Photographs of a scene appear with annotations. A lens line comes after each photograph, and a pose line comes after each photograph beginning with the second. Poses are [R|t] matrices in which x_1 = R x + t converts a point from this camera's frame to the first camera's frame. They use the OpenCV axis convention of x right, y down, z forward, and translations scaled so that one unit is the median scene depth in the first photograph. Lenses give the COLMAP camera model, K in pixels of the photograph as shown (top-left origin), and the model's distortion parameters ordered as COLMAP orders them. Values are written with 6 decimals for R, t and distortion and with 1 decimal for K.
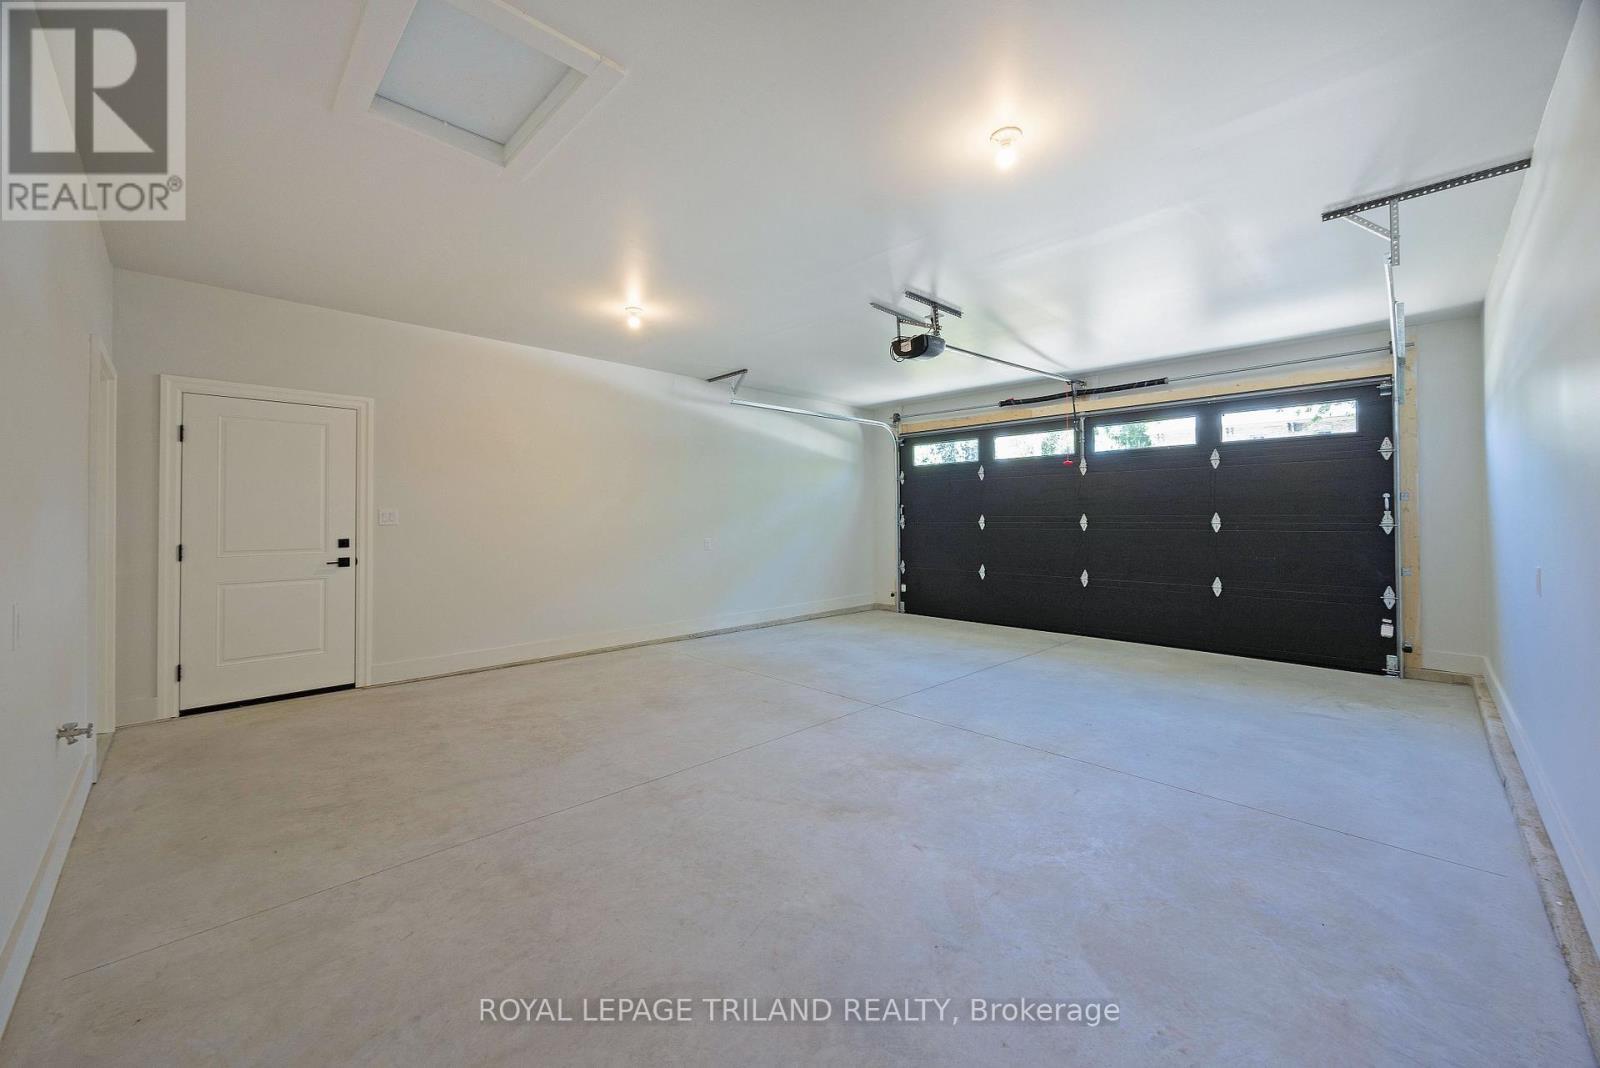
lens RADIAL K [[615.4, 0, 800.8], [0, 615.4, 521.3], [0, 0, 1]] dist [-0.001487, -0.000496]
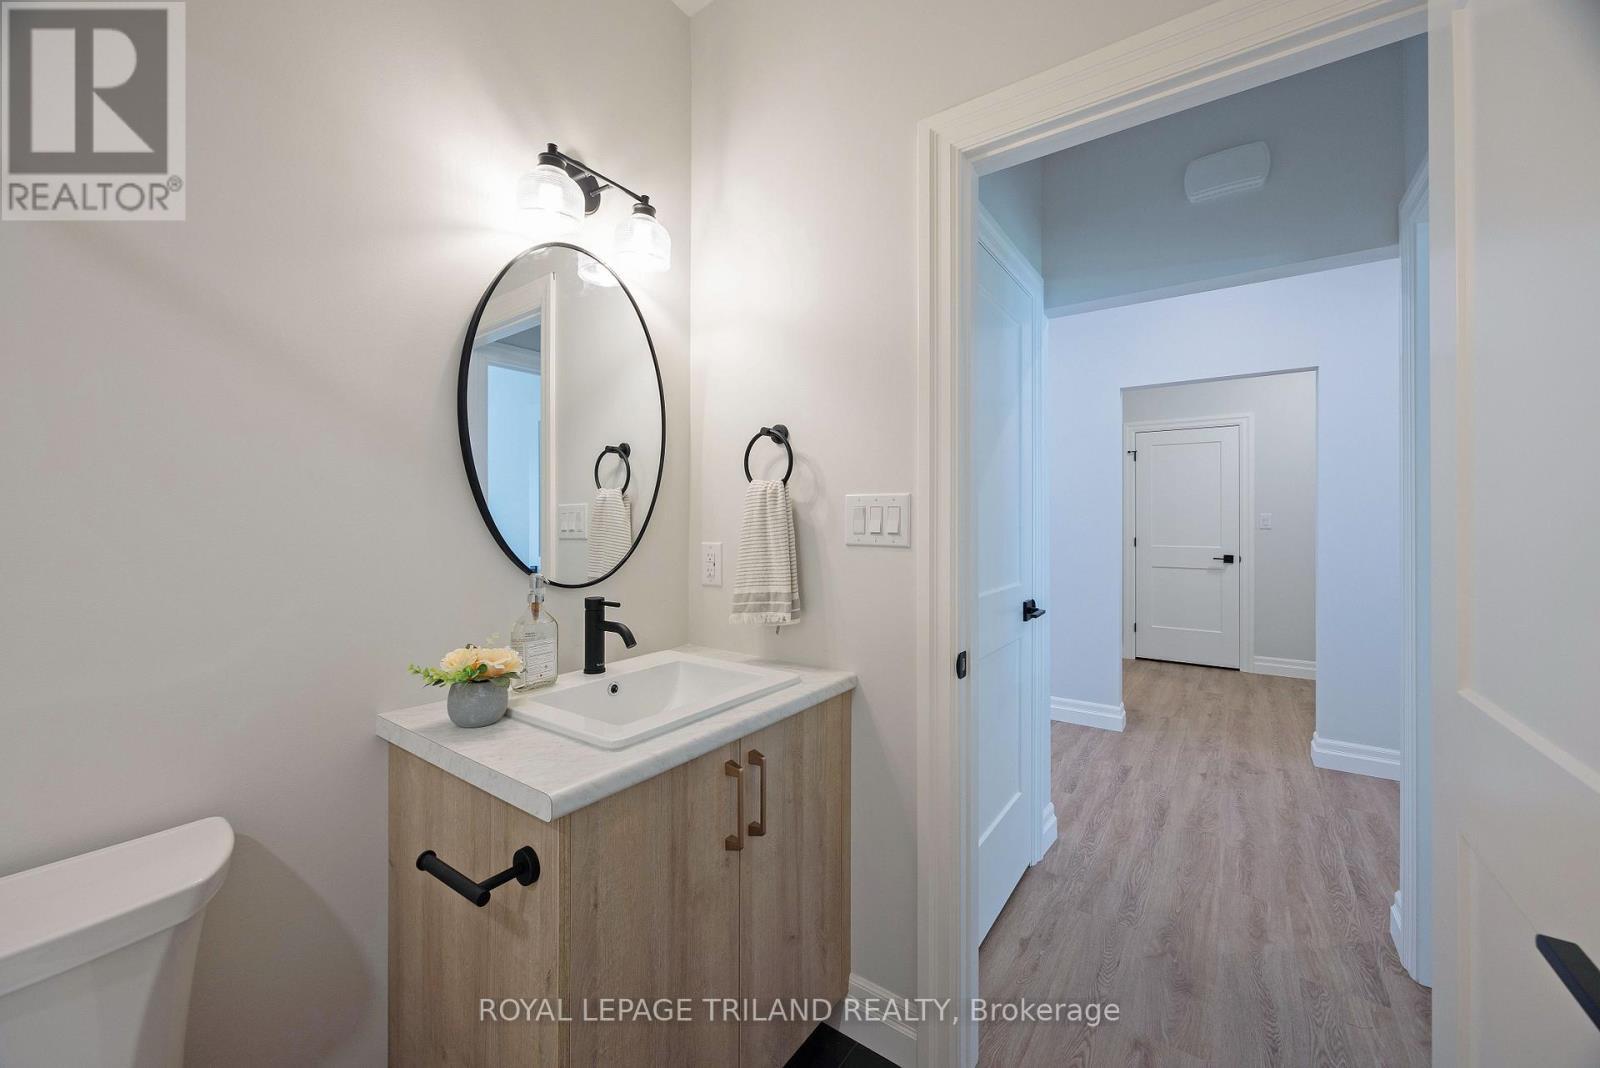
lens RADIAL K [[615.4, 0, 793.3], [0, 615.4, 523.9], [0, 0, 1]] dist [-0.001487, -0.000496]
pose [[0.999990, 0.003508, -0.002617, -1.418579], [-0.003501, 0.999991, 0.002531, 0.001270], [0.002626, -0.002522, 0.999993, -0.118807]]
